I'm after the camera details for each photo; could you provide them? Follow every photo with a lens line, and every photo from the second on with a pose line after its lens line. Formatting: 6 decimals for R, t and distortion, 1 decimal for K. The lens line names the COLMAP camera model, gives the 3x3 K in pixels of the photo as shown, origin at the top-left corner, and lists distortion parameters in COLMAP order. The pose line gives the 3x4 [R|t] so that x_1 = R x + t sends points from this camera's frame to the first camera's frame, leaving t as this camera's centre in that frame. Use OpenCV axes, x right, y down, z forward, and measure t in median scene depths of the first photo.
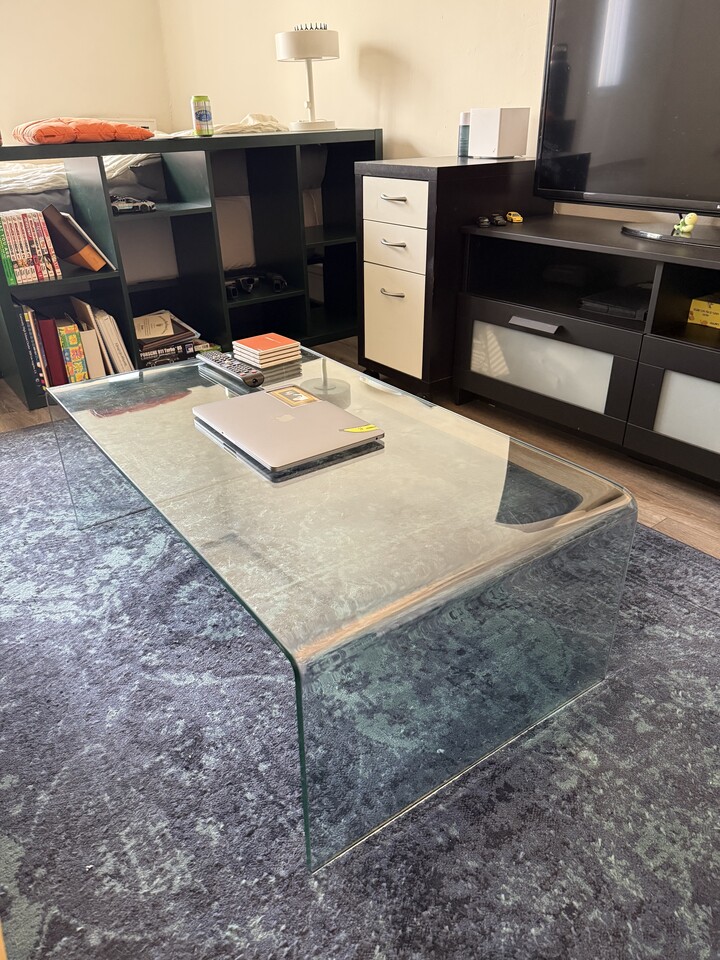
lens RADIAL K [[673.0, 0, 373.7], [0, 673.0, 479.1], [0, 0, 1]] dist [0.019078, -0.004288]
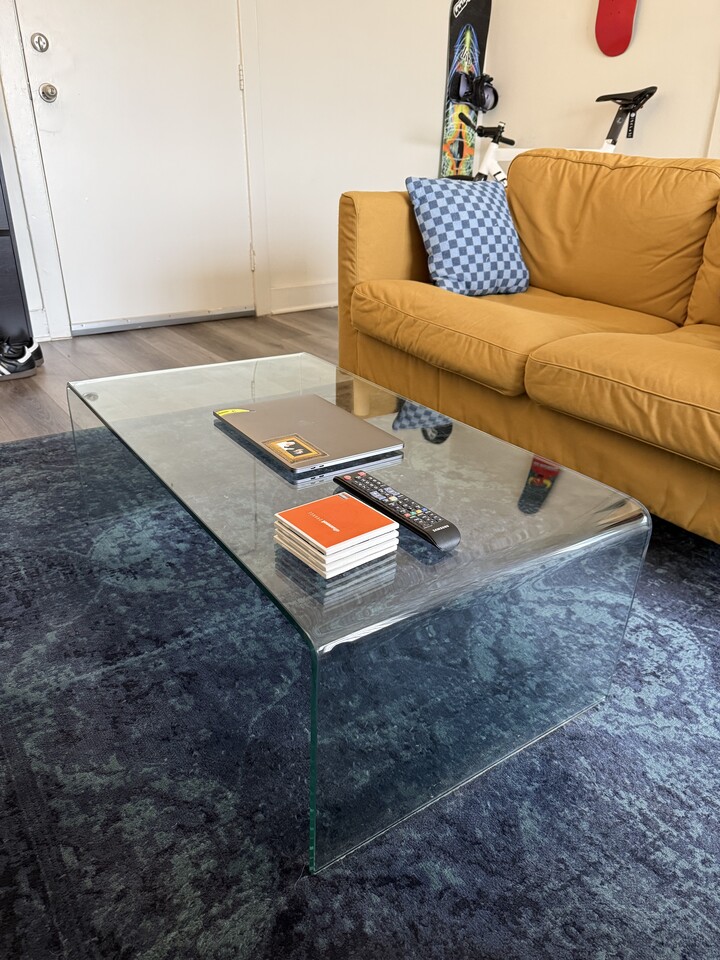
lens RADIAL K [[673.0, 0, 373.7], [0, 673.0, 479.1], [0, 0, 1]] dist [0.019078, -0.004288]
pose [[-0.999715, -0.017338, 0.016403, -0.146975], [0.002921, 0.593194, 0.805054, -0.497609], [-0.023688, 0.804873, -0.592975, 0.956295]]
